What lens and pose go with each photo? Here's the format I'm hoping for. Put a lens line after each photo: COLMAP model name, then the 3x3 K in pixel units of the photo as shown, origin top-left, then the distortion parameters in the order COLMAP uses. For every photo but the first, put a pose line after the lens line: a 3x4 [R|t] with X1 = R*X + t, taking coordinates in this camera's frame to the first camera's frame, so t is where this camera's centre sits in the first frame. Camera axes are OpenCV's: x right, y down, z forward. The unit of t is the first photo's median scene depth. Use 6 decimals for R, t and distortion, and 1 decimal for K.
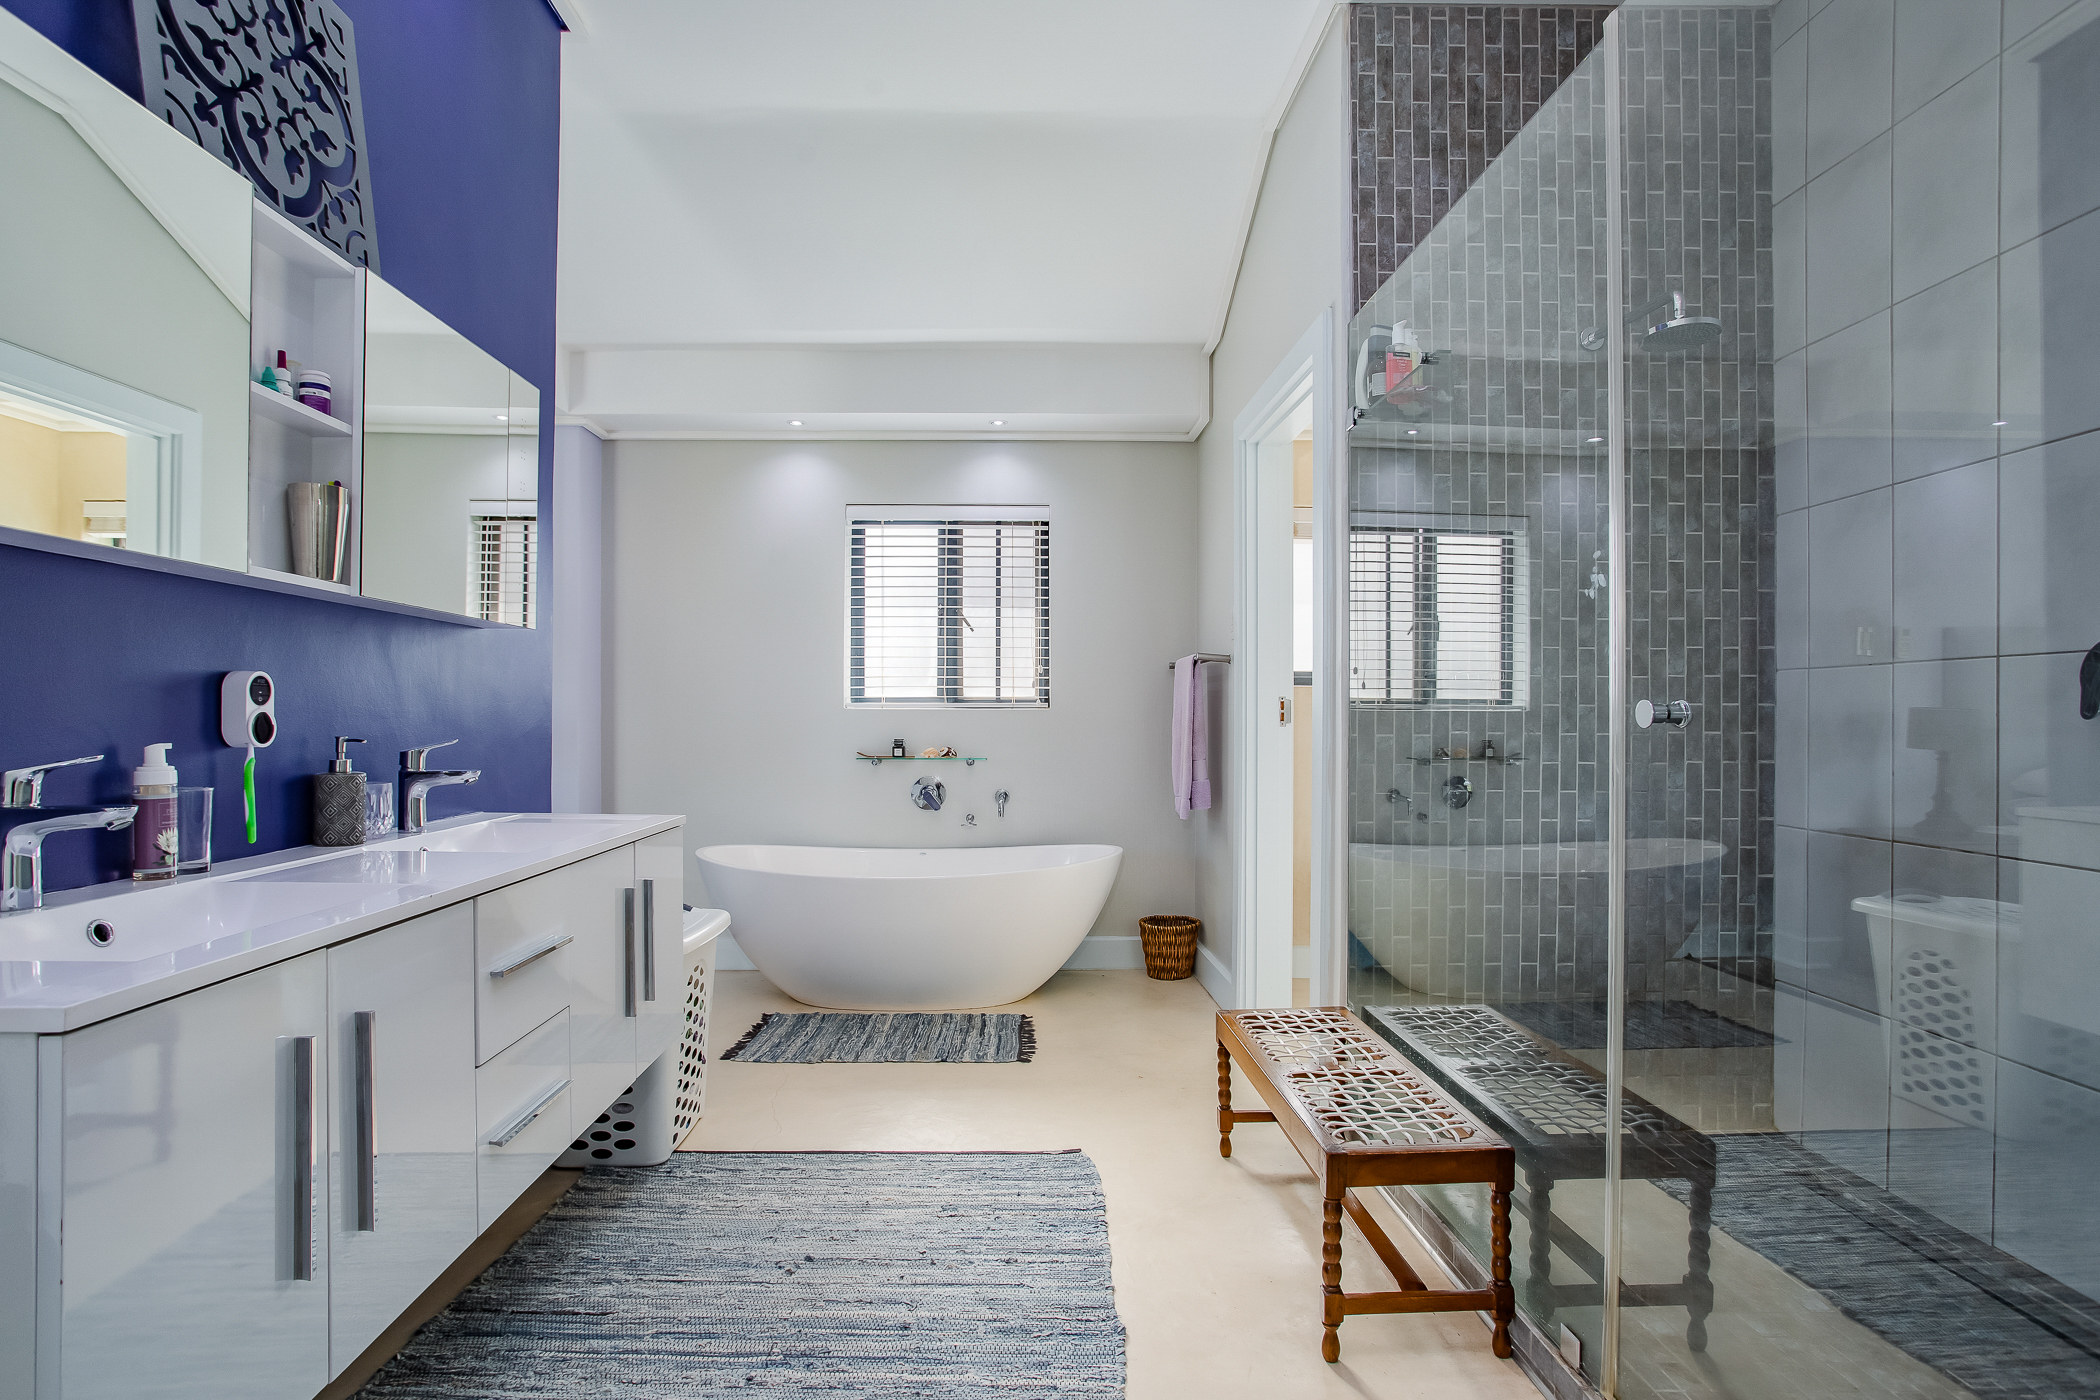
lens RADIAL K [[1106.1, 0, 1020.2], [0, 1106.1, 699.8], [0, 0, 1]] dist [-0.037411, 0.032188]
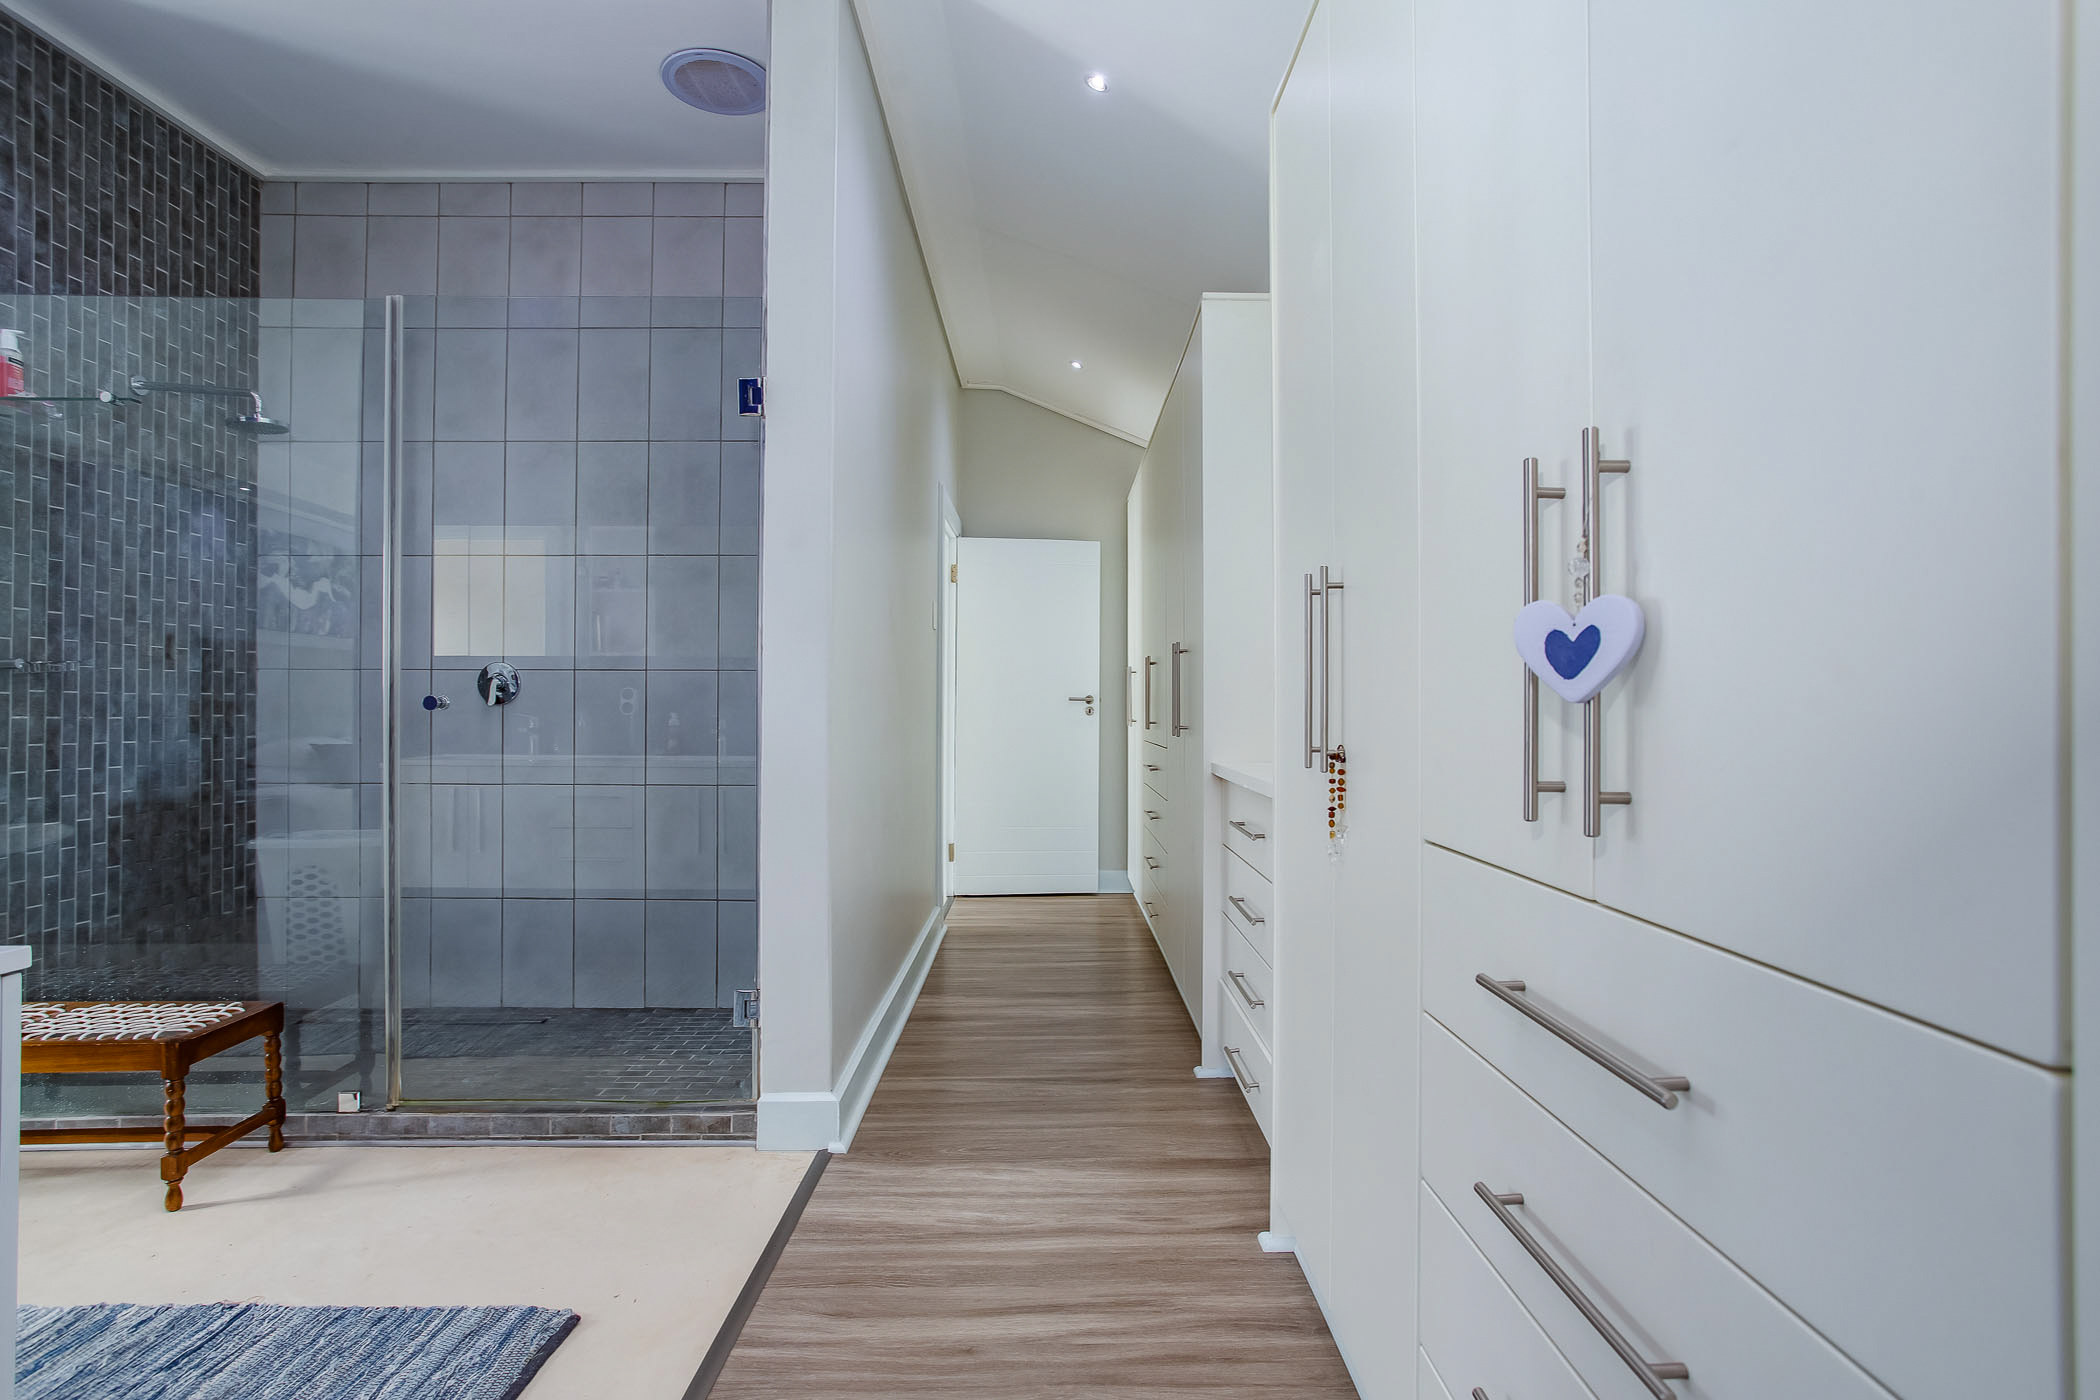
lens RADIAL K [[1106.1, 0, 1020.2], [0, 1106.1, 699.8], [0, 0, 1]] dist [-0.037411, 0.032188]
pose [[0.063133, 0.006059, 0.997987, -0.601451], [-0.012294, 0.999910, -0.005293, 0.006341], [-0.997929, -0.011935, 0.063202, -0.031902]]
